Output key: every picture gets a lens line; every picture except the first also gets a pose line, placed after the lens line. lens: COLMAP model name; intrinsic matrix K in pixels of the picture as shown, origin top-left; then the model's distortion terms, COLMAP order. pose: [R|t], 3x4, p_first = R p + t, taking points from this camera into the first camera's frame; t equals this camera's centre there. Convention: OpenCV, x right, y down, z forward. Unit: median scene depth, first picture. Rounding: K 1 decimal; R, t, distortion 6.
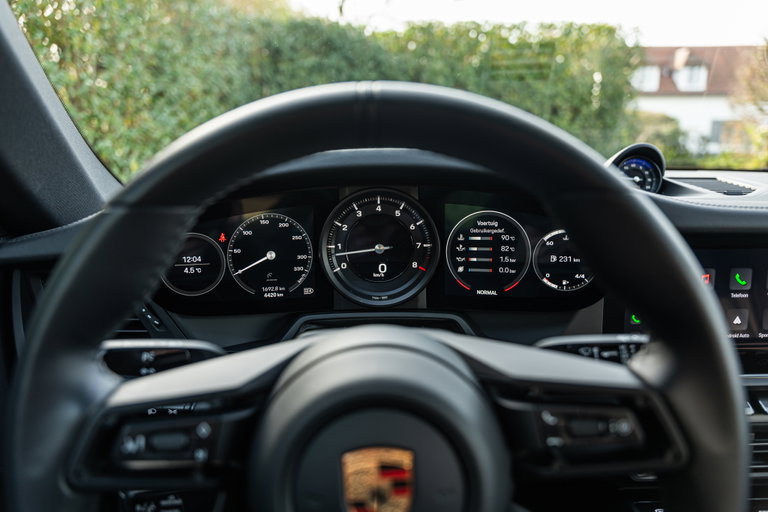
lens RADIAL K [[506.2, 0, 383.7], [0, 506.2, 257.9], [0, 0, 1]] dist [-0.007086, 0.000831]
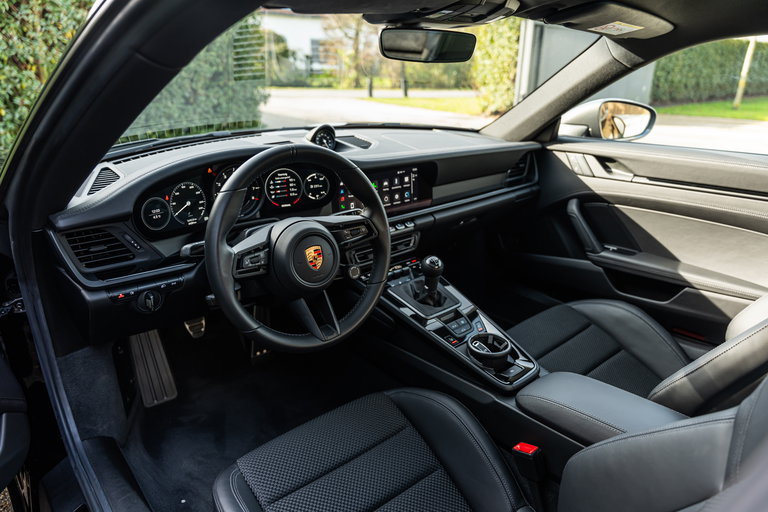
lens RADIAL K [[499.8, 0, 384.3], [0, 499.8, 254.3], [0, 0, 1]] dist [-0.001431, -0.000520]
pose [[0.766638, -0.212518, 0.605890, -0.854130], [0.117828, 0.974176, 0.192607, -0.096324], [-0.631176, -0.076269, 0.771881, -1.001831]]
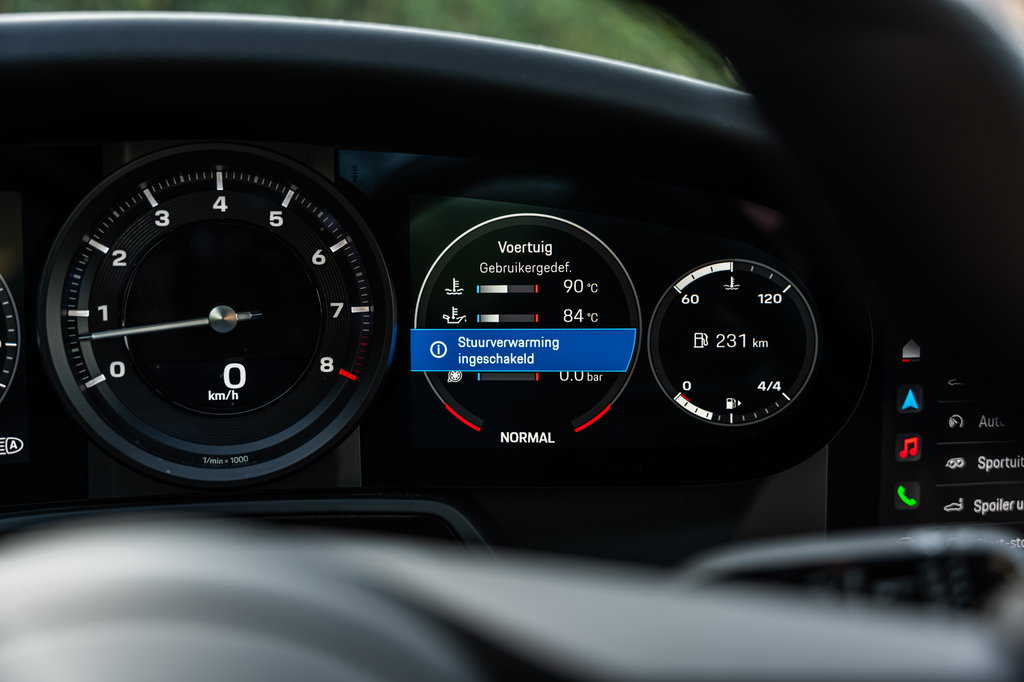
lens RADIAL K [[1138.5, 0, 509.9], [0, 1138.5, 347.7], [0, 0, 1]] dist [0.001409, 0.000000]
pose [[0.983010, -0.008843, 0.183340, 0.042209], [0.016250, 0.999109, -0.038941, 0.035748], [-0.182832, 0.041259, 0.982278, 0.195086]]
